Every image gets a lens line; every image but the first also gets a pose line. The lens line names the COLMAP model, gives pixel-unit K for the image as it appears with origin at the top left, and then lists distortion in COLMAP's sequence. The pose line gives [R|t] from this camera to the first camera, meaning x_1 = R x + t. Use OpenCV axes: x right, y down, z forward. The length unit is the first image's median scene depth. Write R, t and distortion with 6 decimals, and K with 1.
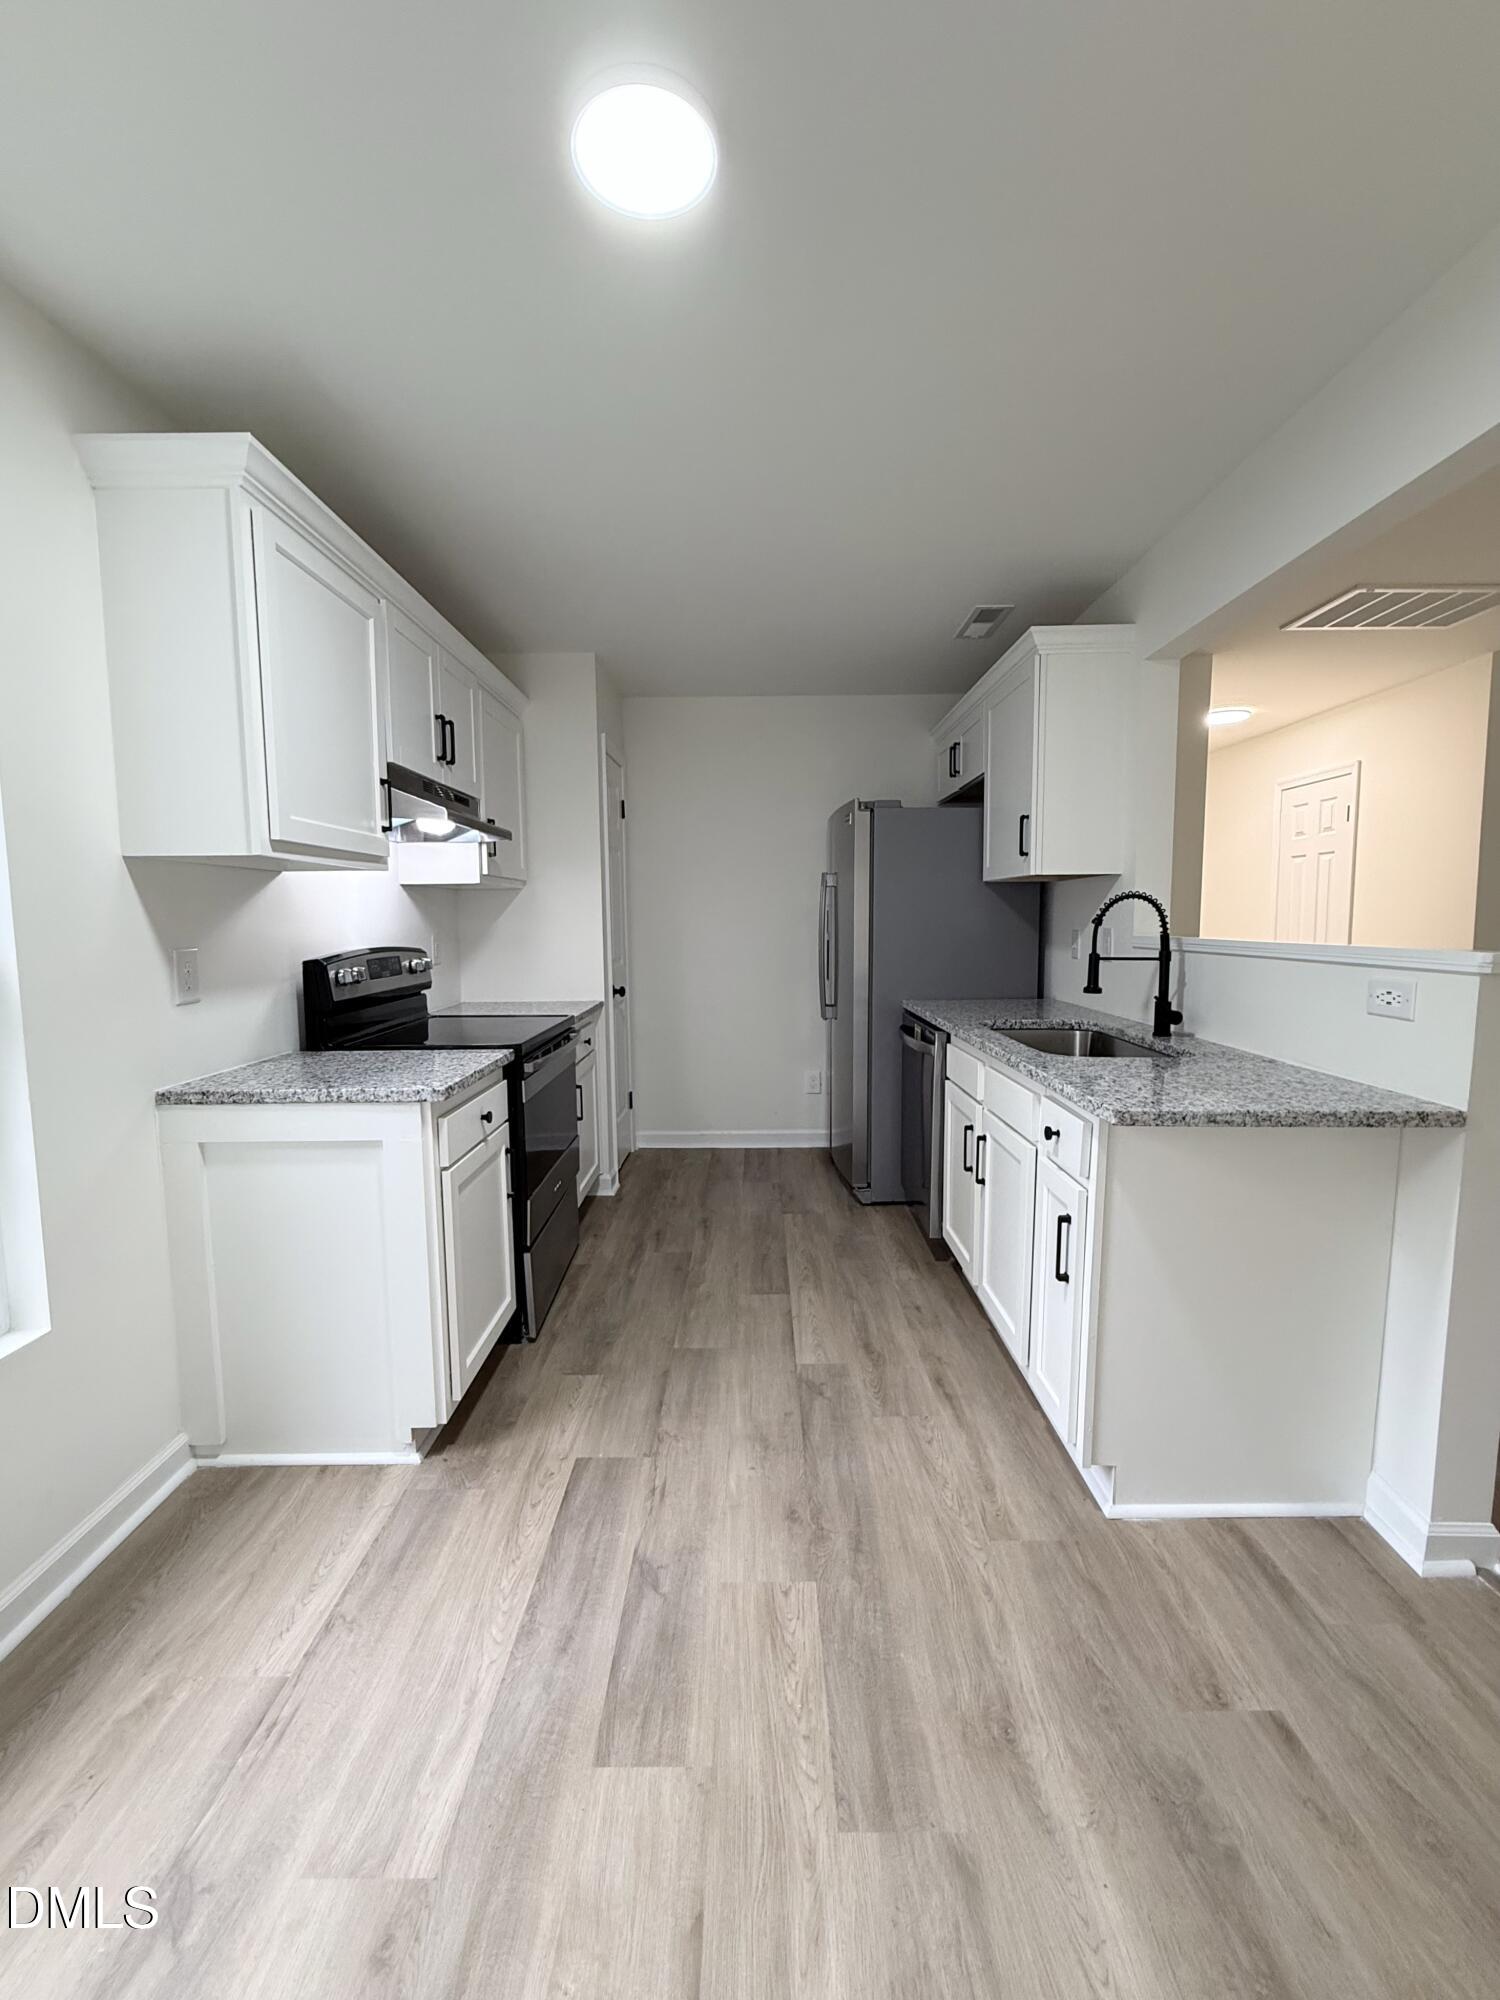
lens RADIAL K [[826.4, 0, 750.0], [0, 826.4, 1000.0], [0, 0, 1]] dist [-0.002075, -0.000177]
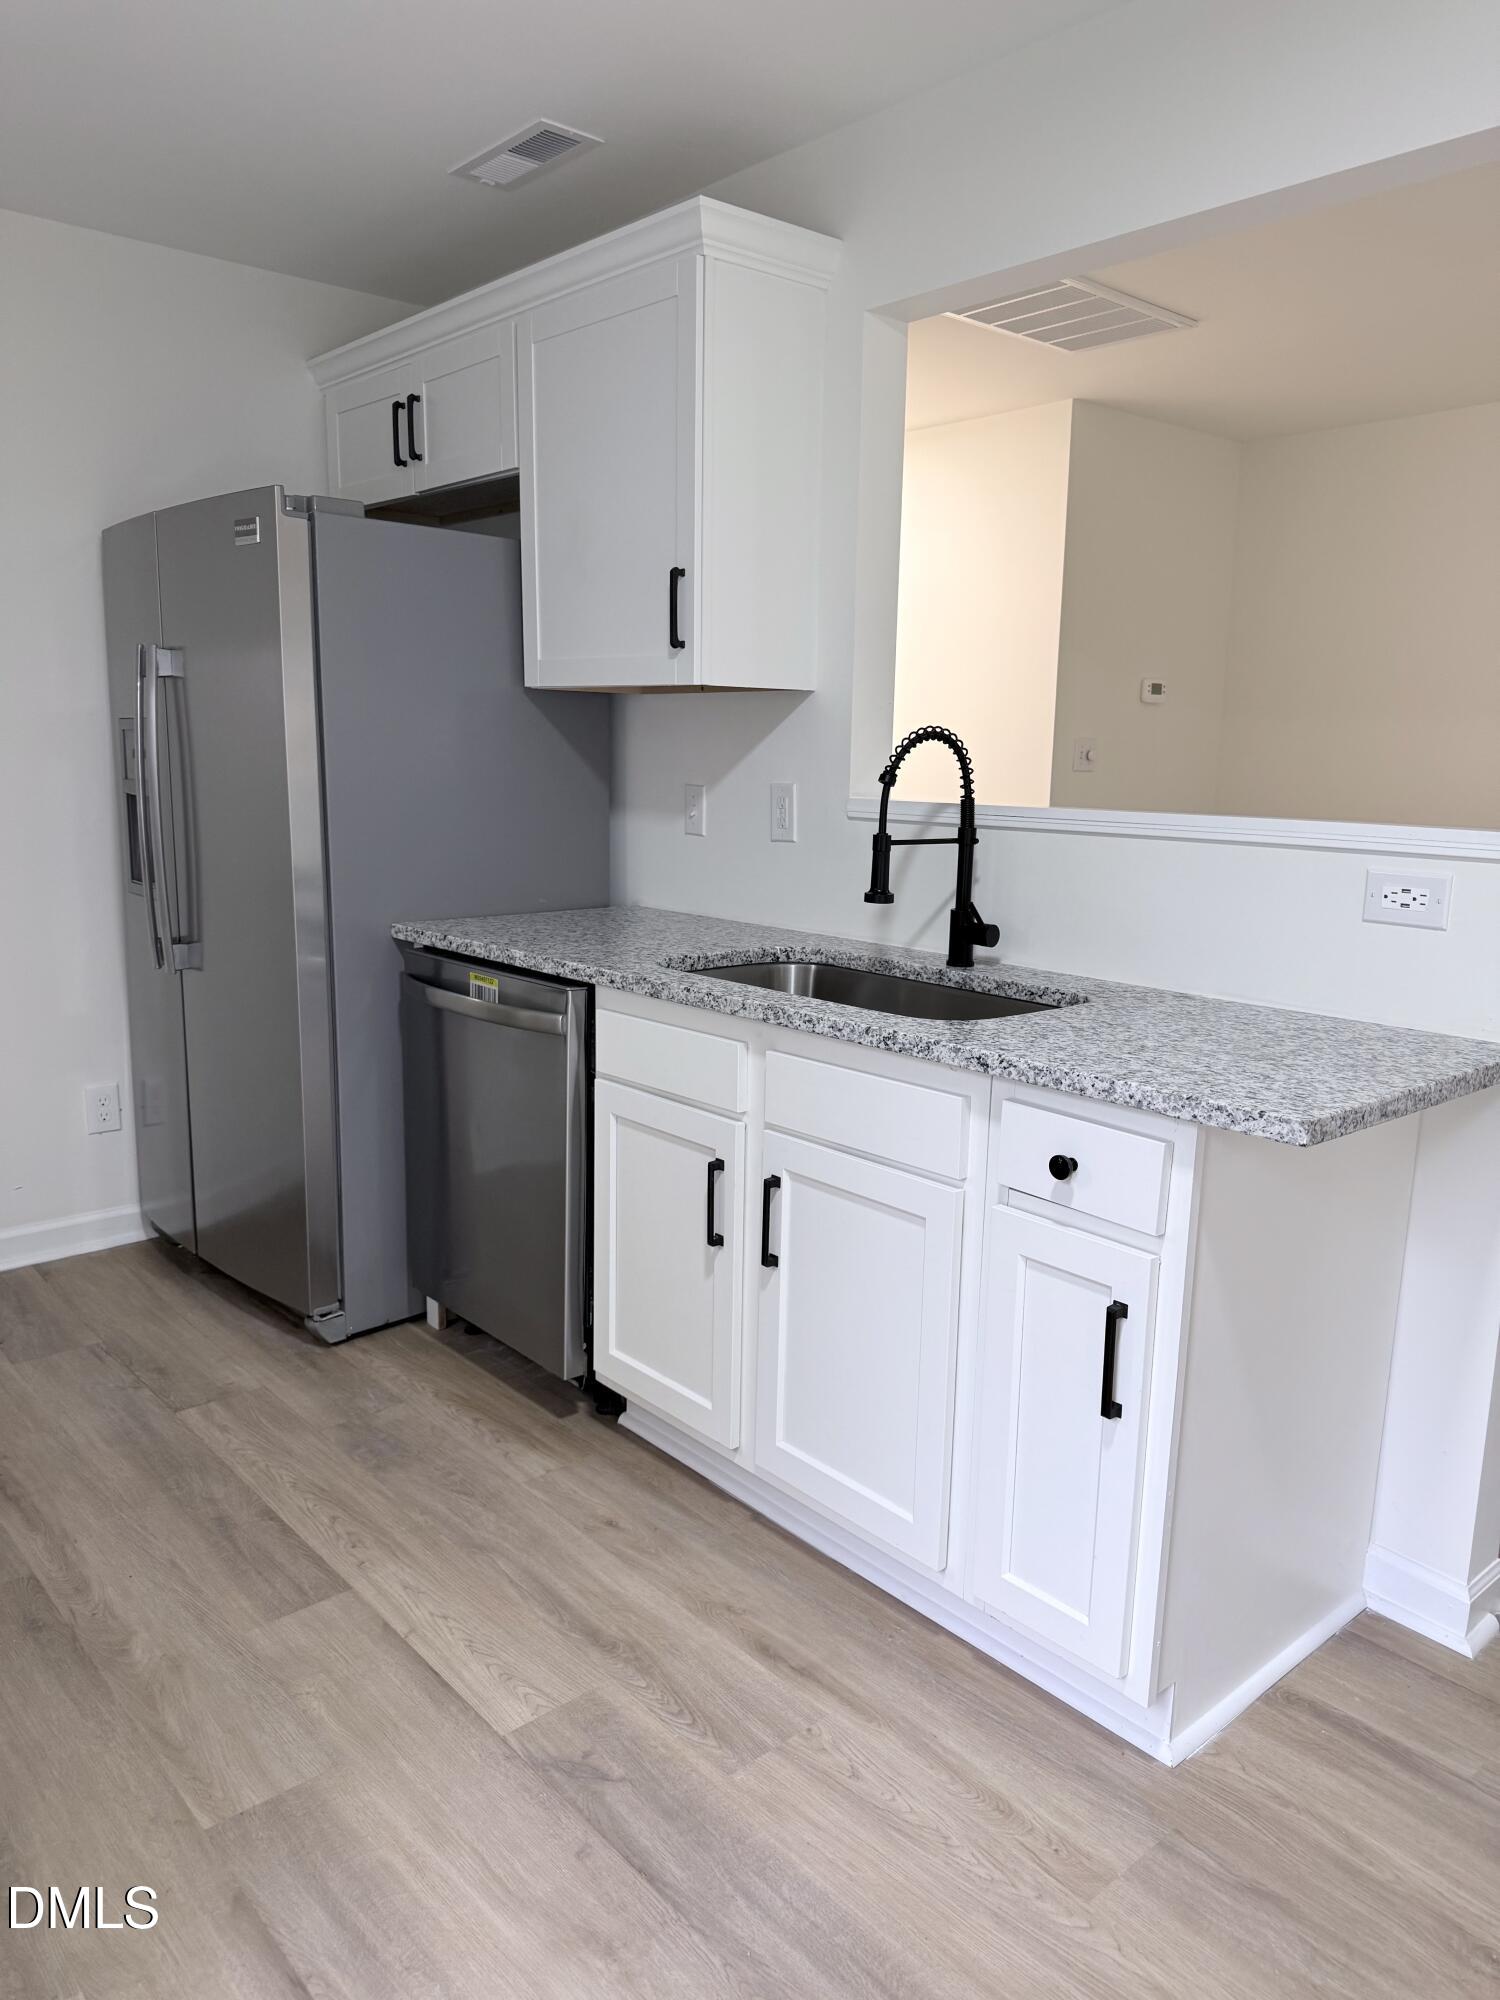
lens RADIAL K [[1415.2, 0, 751.5], [0, 1415.2, 1012.9], [0, 0, 1]] dist [0.042380, -0.056050]
pose [[0.743140, -0.107916, 0.660376, -0.316562], [0.045019, 0.992737, 0.111567, -0.046090], [-0.667619, -0.053181, 0.742601, 0.321115]]
